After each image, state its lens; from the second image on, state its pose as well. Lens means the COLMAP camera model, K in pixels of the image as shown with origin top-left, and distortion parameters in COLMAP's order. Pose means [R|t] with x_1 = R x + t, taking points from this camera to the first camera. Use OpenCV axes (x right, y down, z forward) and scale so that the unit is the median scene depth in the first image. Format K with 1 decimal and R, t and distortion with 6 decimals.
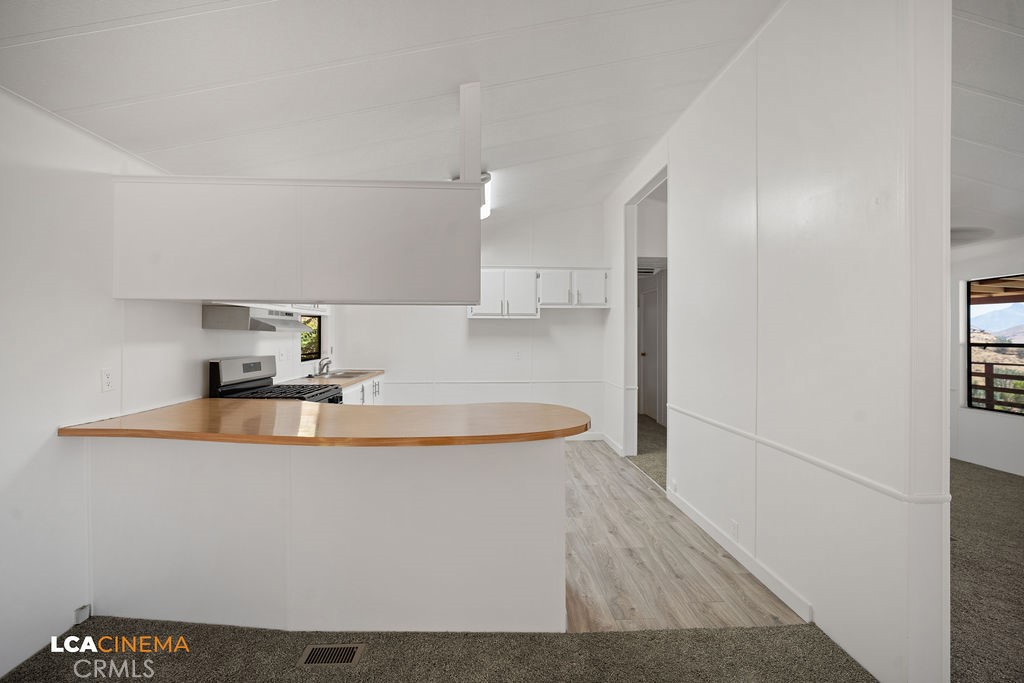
lens RADIAL K [[446.7, 0, 512.5], [0, 446.7, 334.4], [0, 0, 1]] dist [-0.013865, 0.000354]
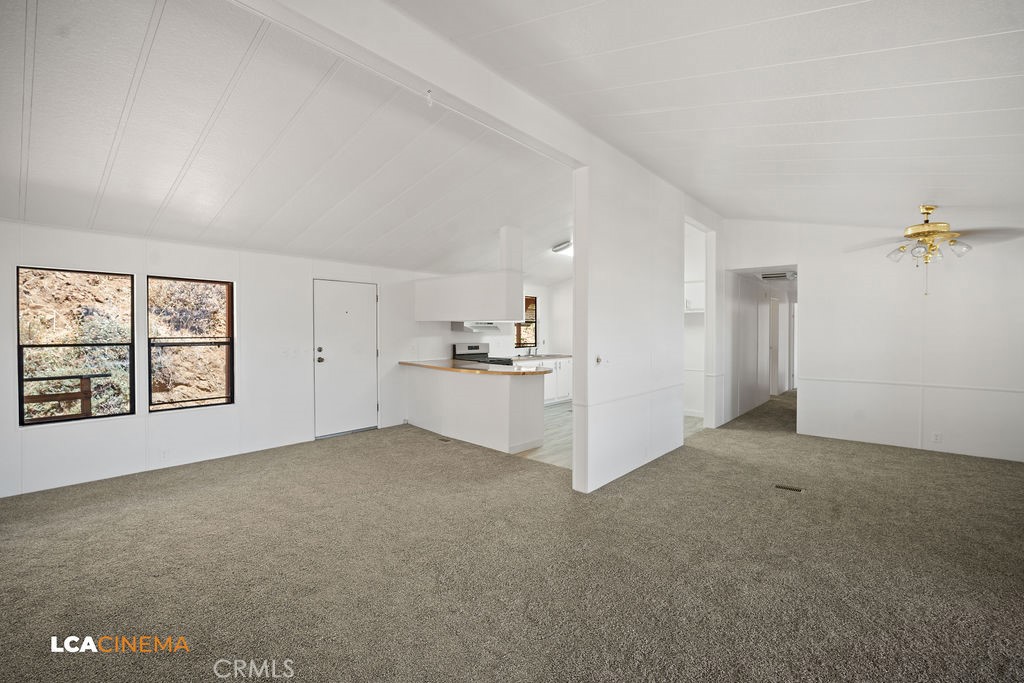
lens RADIAL K [[446.7, 0, 512.5], [0, 446.7, 334.4], [0, 0, 1]] dist [-0.013865, 0.000354]
pose [[0.709807, 0.002565, -0.704392, 1.004318], [0.002543, 0.999978, 0.006204, -0.006691], [0.704392, -0.006195, 0.709785, -0.404845]]
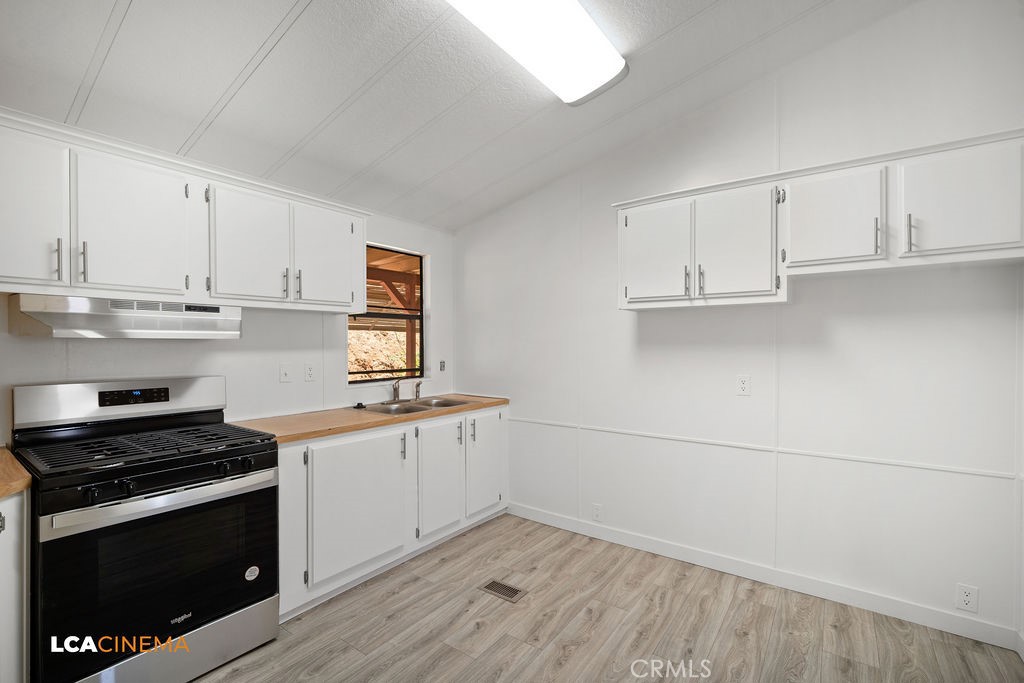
lens RADIAL K [[463.4, 0, 512.0], [0, 463.4, 341.5], [0, 0, 1]] dist [-0.000433, 0.000084]
pose [[0.767504, -0.006520, -0.641011, 0.200709], [0.004326, 0.999978, -0.004992, 0.002967], [0.641029, 0.001058, 0.767516, 0.741260]]
